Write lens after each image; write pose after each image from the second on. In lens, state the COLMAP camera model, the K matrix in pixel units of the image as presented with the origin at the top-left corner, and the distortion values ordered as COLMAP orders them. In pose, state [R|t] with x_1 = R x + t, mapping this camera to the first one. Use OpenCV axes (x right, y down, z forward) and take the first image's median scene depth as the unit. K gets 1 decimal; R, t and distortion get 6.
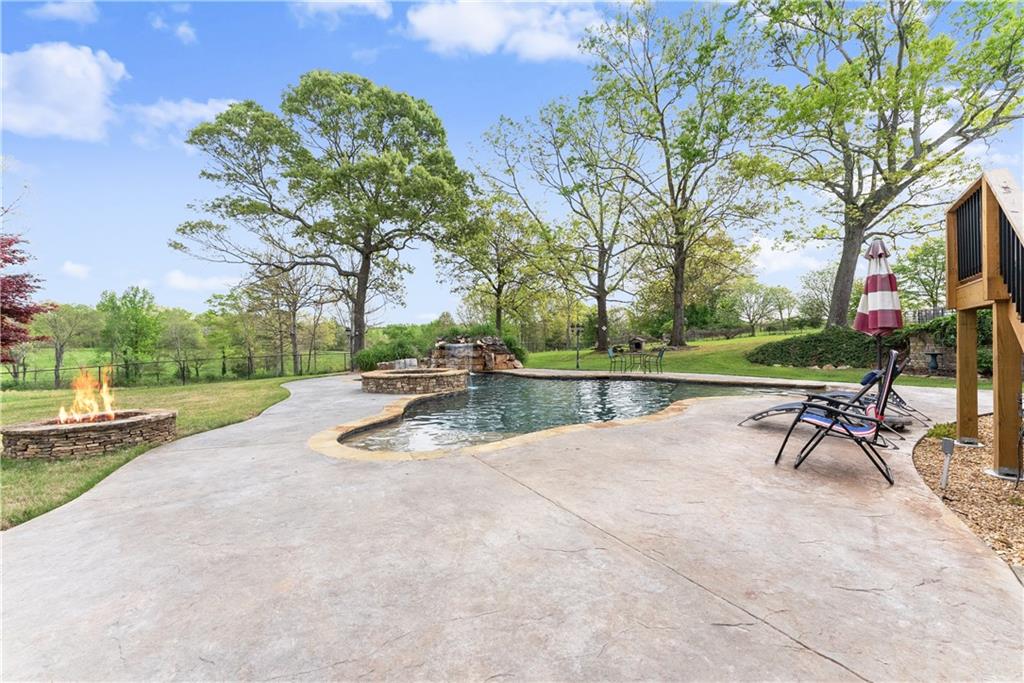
lens RADIAL K [[413.6, 0, 512.0], [0, 413.6, 341.5], [0, 0, 1]] dist [0.000269, -0.000028]
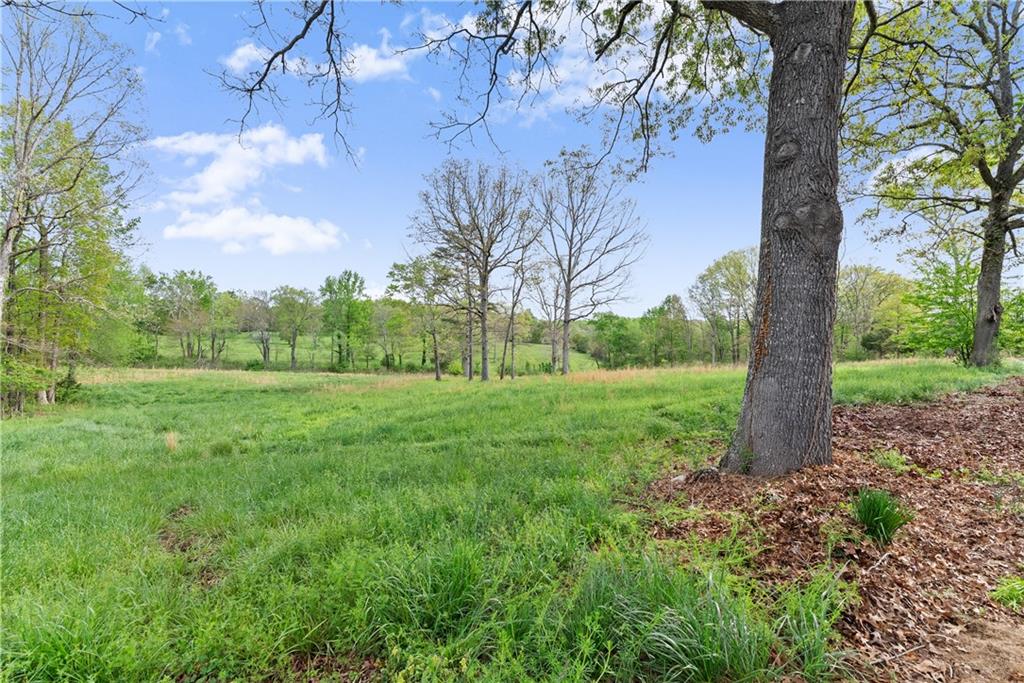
lens RADIAL K [[413.6, 0, 512.0], [0, 413.6, 341.5], [0, 0, 1]] dist [0.000269, -0.000028]
pose [[0.902602, 0.031087, -0.429351, -0.155896], [-0.025524, 0.999499, 0.018710, 0.007766], [0.429718, -0.005929, 0.902944, 0.324131]]
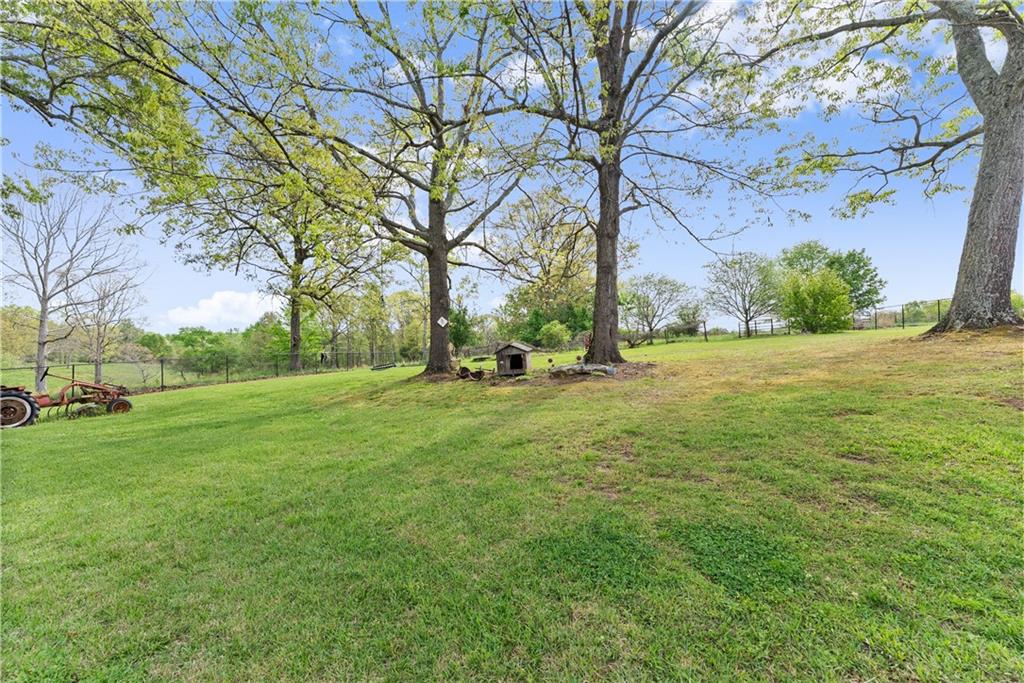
lens RADIAL K [[413.6, 0, 512.0], [0, 413.6, 341.5], [0, 0, 1]] dist [0.000269, -0.000028]
pose [[0.951734, 0.007527, 0.306832, 0.055609], [-0.001047, 0.999773, -0.021277, -0.000288], [-0.306922, 0.019929, 0.951526, 0.194121]]
